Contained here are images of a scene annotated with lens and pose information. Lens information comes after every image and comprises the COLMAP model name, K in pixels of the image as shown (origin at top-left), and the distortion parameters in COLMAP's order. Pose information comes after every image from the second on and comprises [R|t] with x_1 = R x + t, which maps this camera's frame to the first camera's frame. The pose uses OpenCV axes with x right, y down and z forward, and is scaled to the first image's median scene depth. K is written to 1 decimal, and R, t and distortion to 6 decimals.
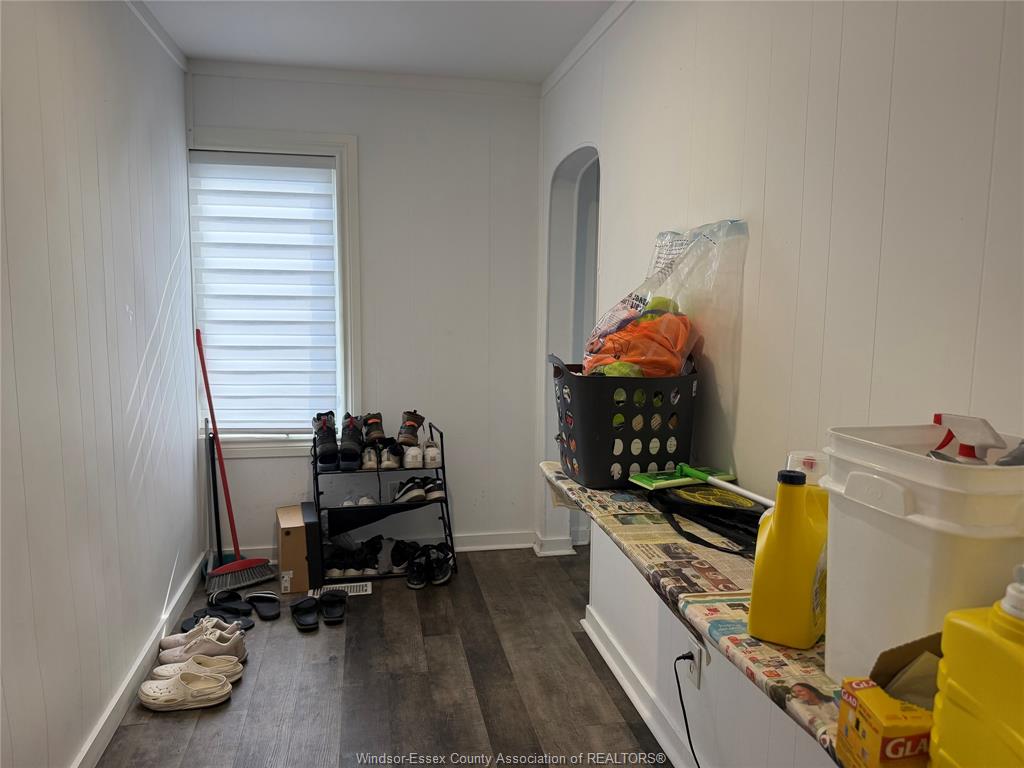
lens RADIAL K [[736.5, 0, 513.5], [0, 736.5, 384.8], [0, 0, 1]] dist [0.061987, -0.081164]
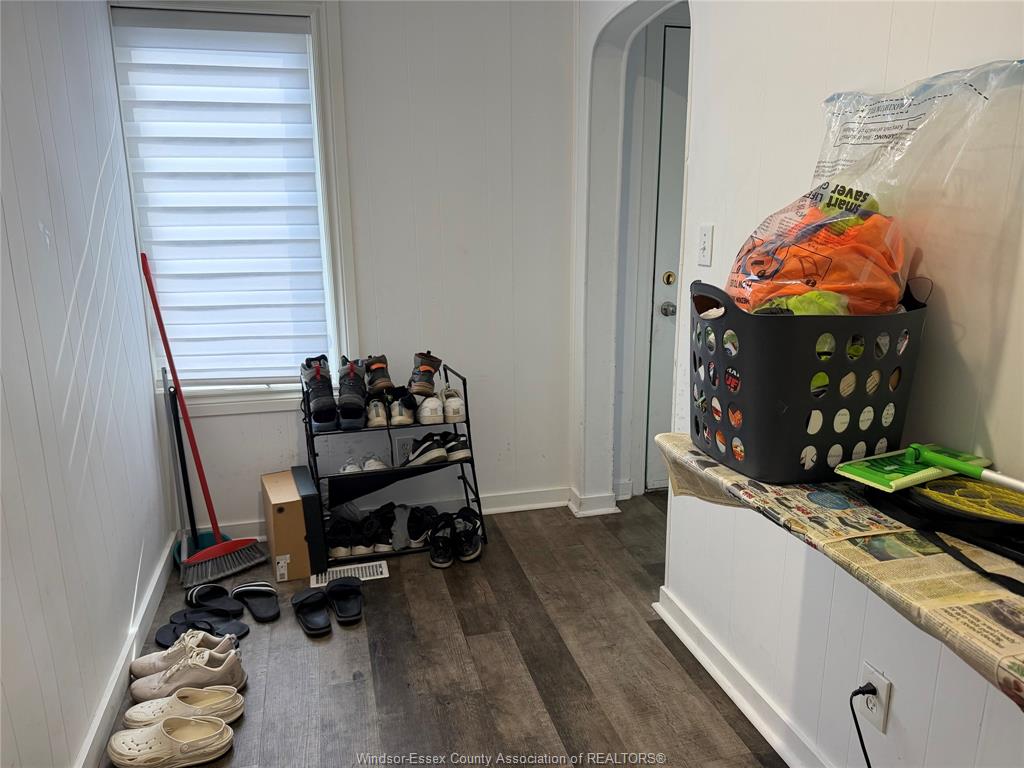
lens RADIAL K [[736.5, 0, 509.5], [0, 736.5, 390.8], [0, 0, 1]] dist [0.061987, -0.081164]
pose [[0.998121, -0.032452, 0.051981, -0.108284], [0.026004, 0.992403, 0.120249, -0.019921], [-0.055488, -0.118671, 0.991382, 0.235930]]
